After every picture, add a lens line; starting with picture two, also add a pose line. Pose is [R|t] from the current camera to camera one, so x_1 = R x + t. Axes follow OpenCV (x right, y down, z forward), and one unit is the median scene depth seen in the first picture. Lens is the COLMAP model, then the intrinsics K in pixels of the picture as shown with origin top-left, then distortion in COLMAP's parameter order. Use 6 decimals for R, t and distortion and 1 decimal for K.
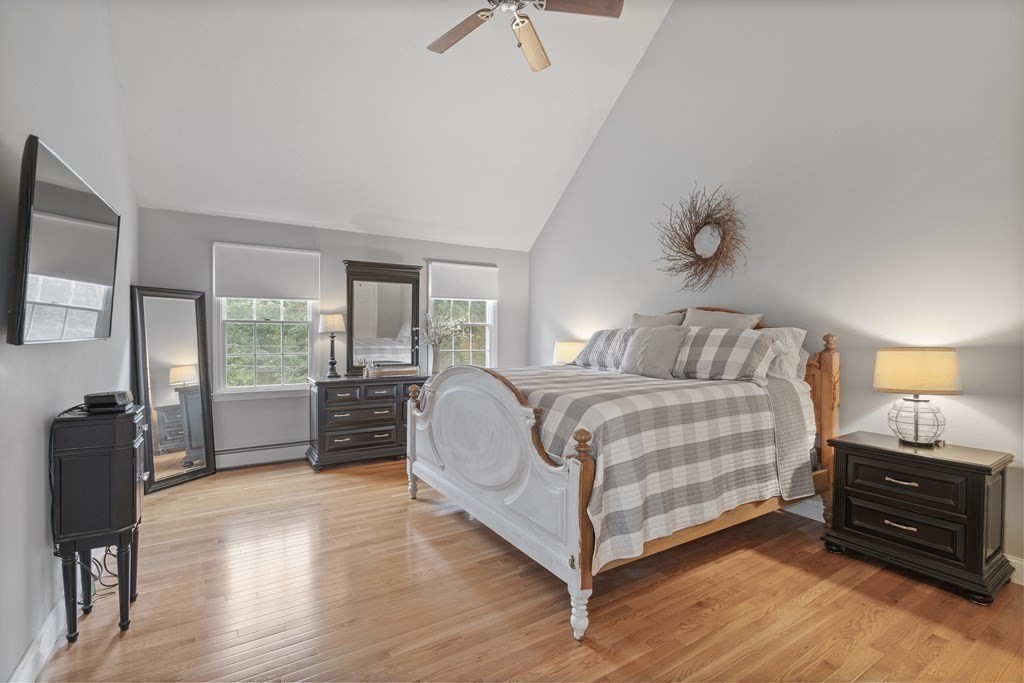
lens RADIAL K [[464.3, 0, 506.4], [0, 464.3, 339.9], [0, 0, 1]] dist [-0.005432, 0.002388]
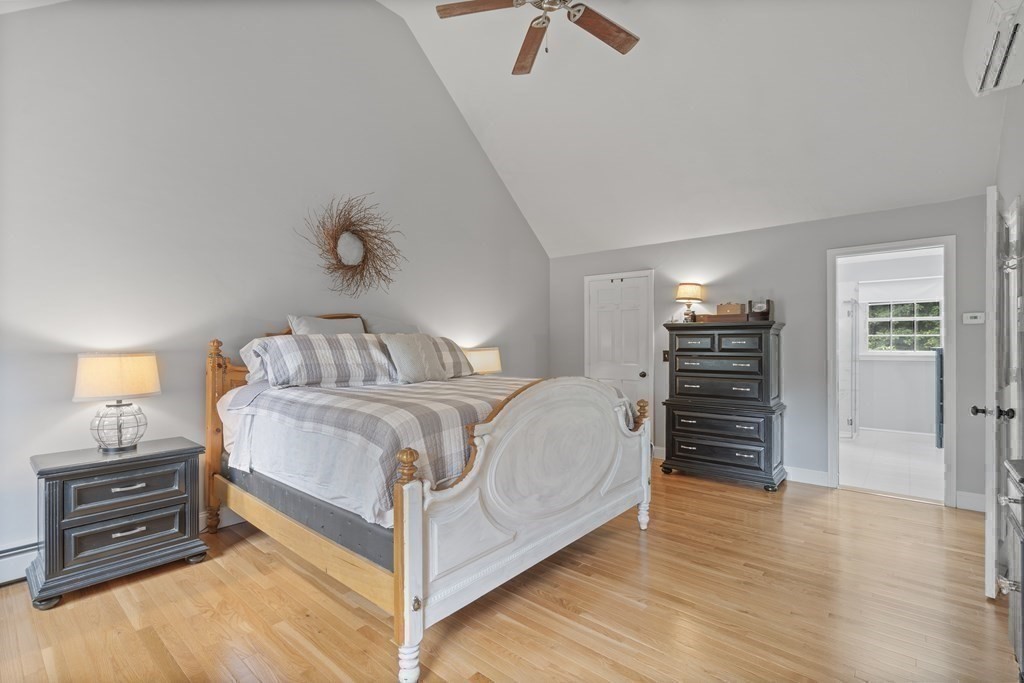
lens RADIAL K [[464.3, 0, 504.3], [0, 464.3, 344.4], [0, 0, 1]] dist [-0.005432, 0.002388]
pose [[-0.312518, -0.000940, 0.949911, -0.344519], [-0.000862, 0.999999, 0.000706, -0.003200], [-0.949911, -0.000599, -0.312519, 0.544076]]
